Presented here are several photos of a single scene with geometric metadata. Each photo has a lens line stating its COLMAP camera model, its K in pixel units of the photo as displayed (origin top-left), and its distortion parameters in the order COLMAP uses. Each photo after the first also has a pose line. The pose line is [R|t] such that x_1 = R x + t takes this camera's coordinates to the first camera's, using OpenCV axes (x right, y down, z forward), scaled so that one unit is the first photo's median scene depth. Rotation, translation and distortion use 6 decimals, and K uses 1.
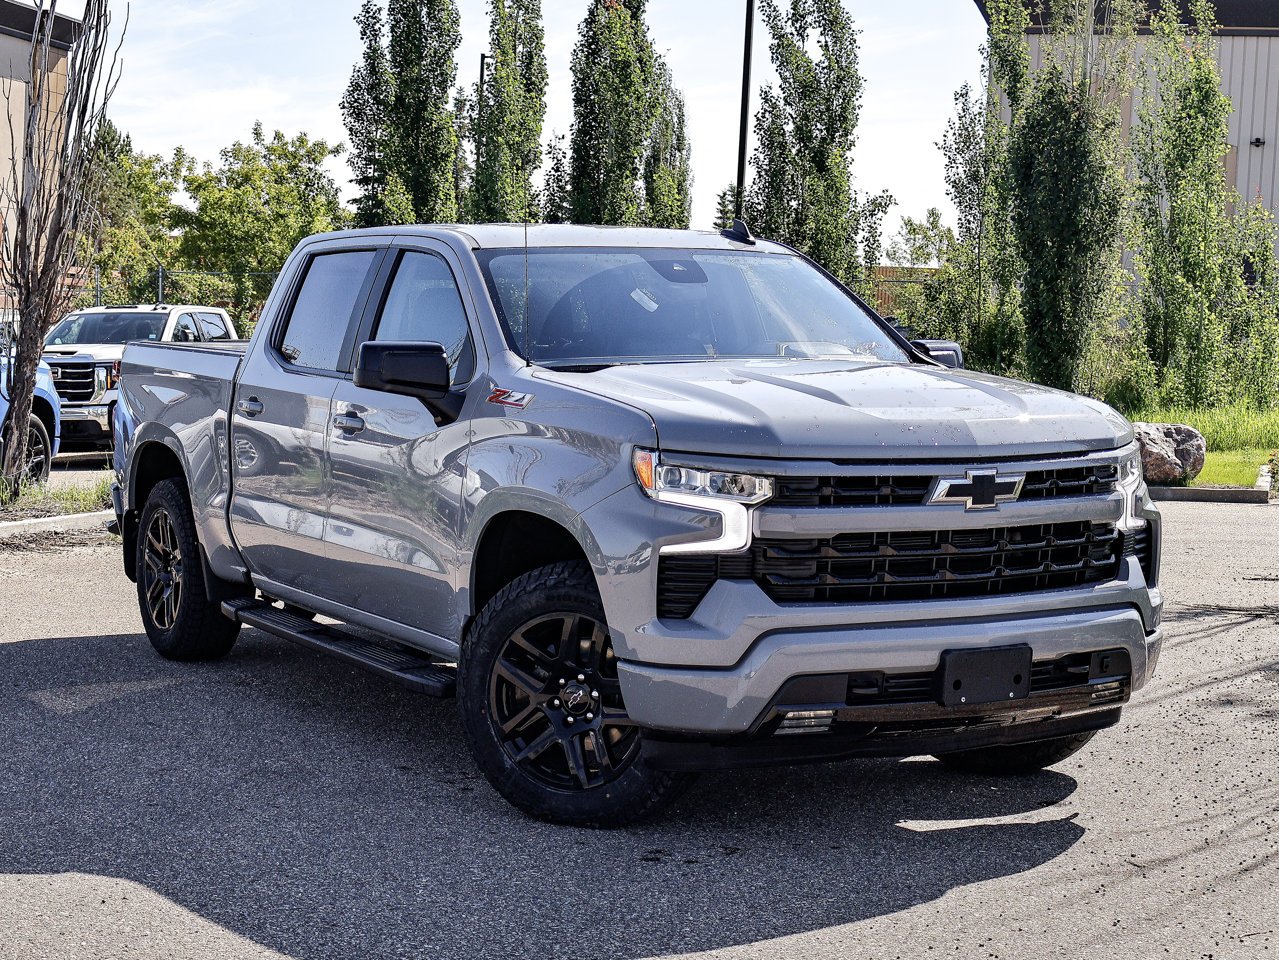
lens RADIAL K [[2297.2, 0, 639.5], [0, 2297.2, 480.0], [0, 0, 1]] dist [0.009538, -0.096384]
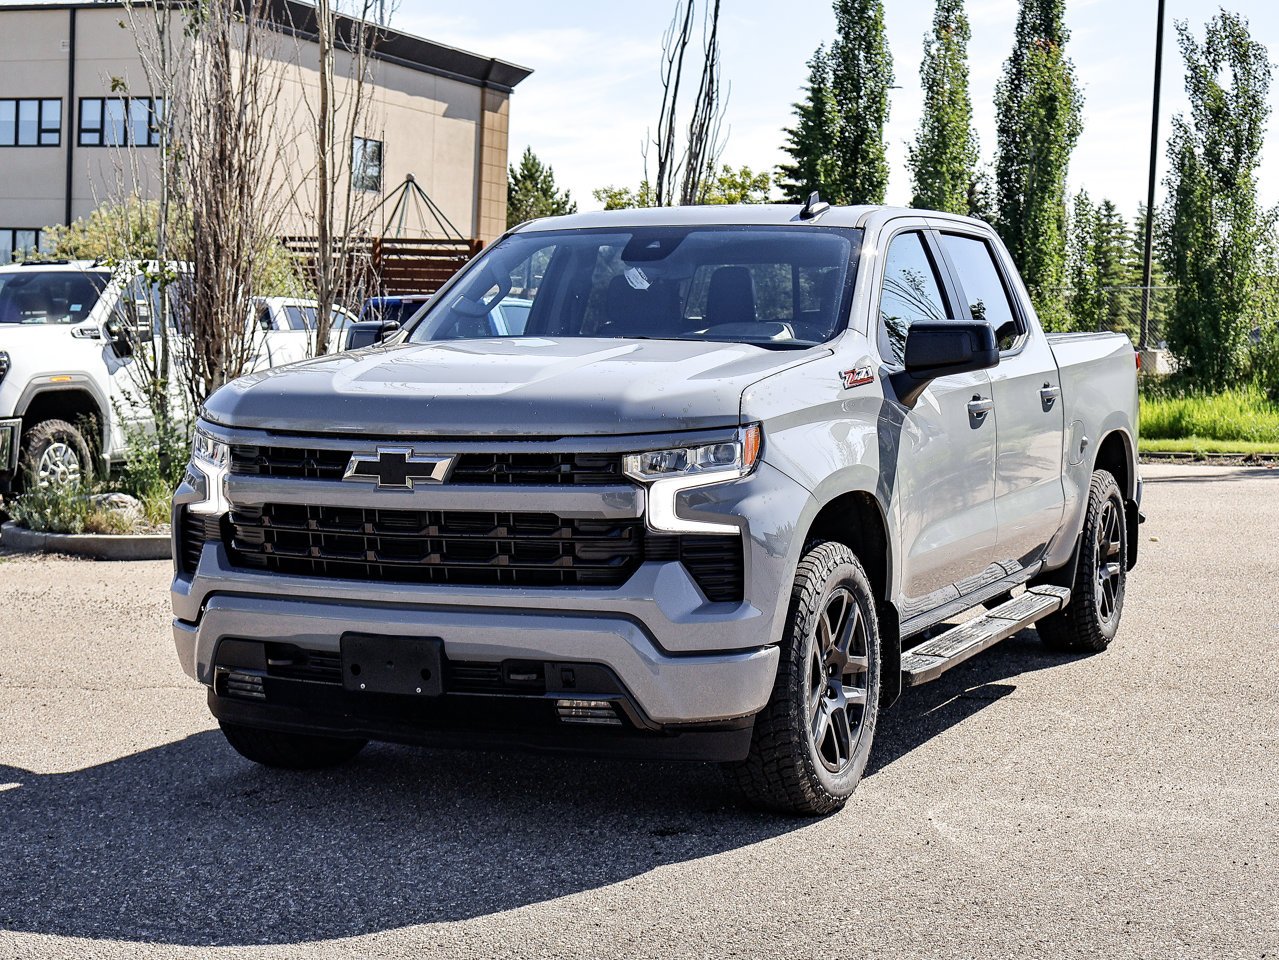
lens RADIAL K [[2157.2, 0, 639.9], [0, 2157.2, 499.6], [0, 0, 1]] dist [0.001436, 0.050022]
pose [[0.581860, 0.057402, -0.811261, 0.943124], [-0.051067, 0.998116, 0.033996, -0.018932], [0.811684, 0.021648, 0.583695, 0.572347]]
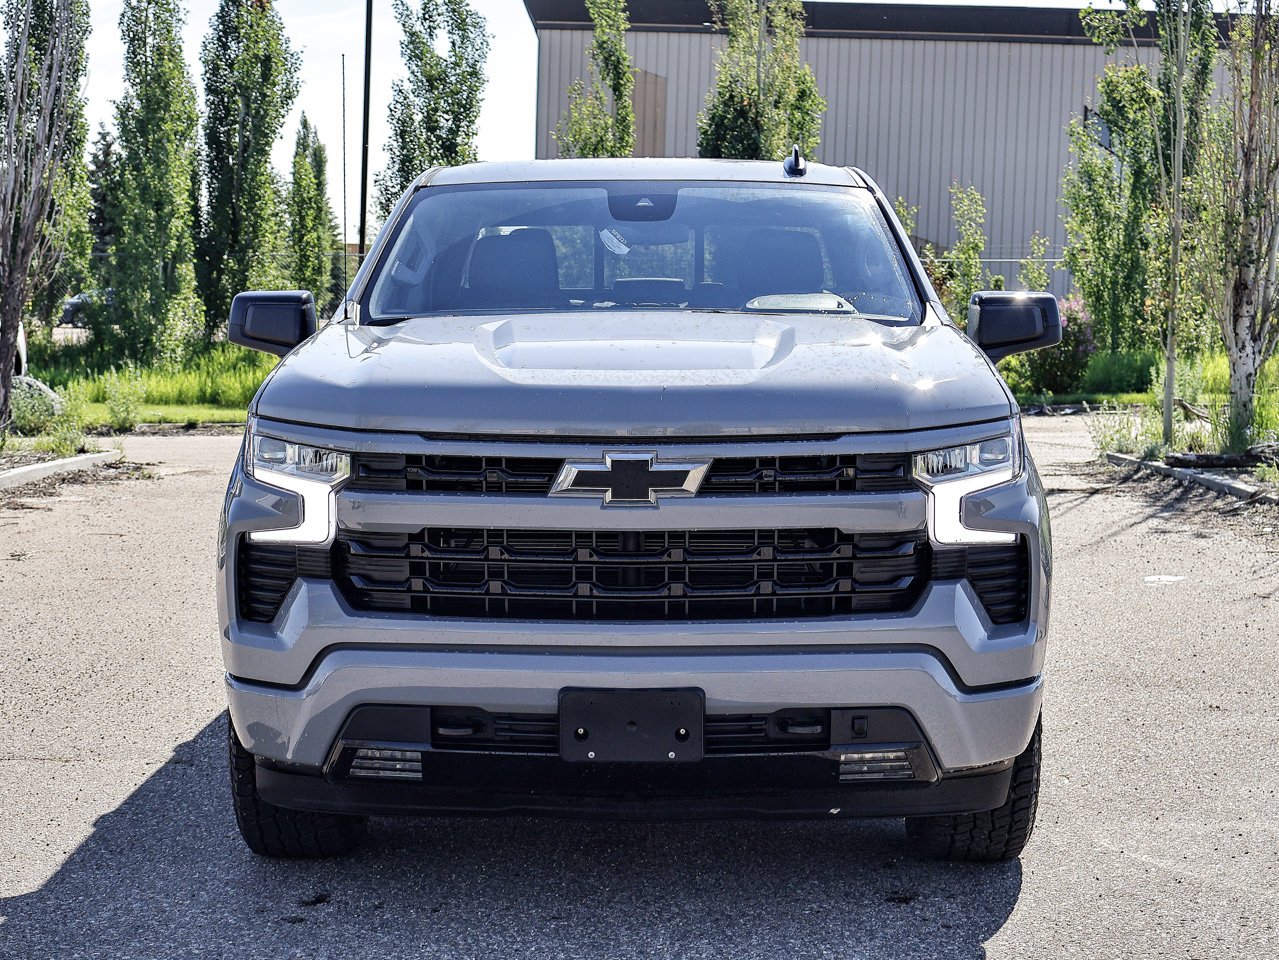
lens RADIAL K [[2227.6, 0, 640.4], [0, 2227.6, 439.4], [0, 0, 1]] dist [-0.031900, 0.031497]
pose [[0.852139, 0.028395, -0.522544, 0.540329], [-0.031790, 0.999492, 0.002472, -0.011012], [0.522349, 0.014505, 0.852609, 0.384907]]
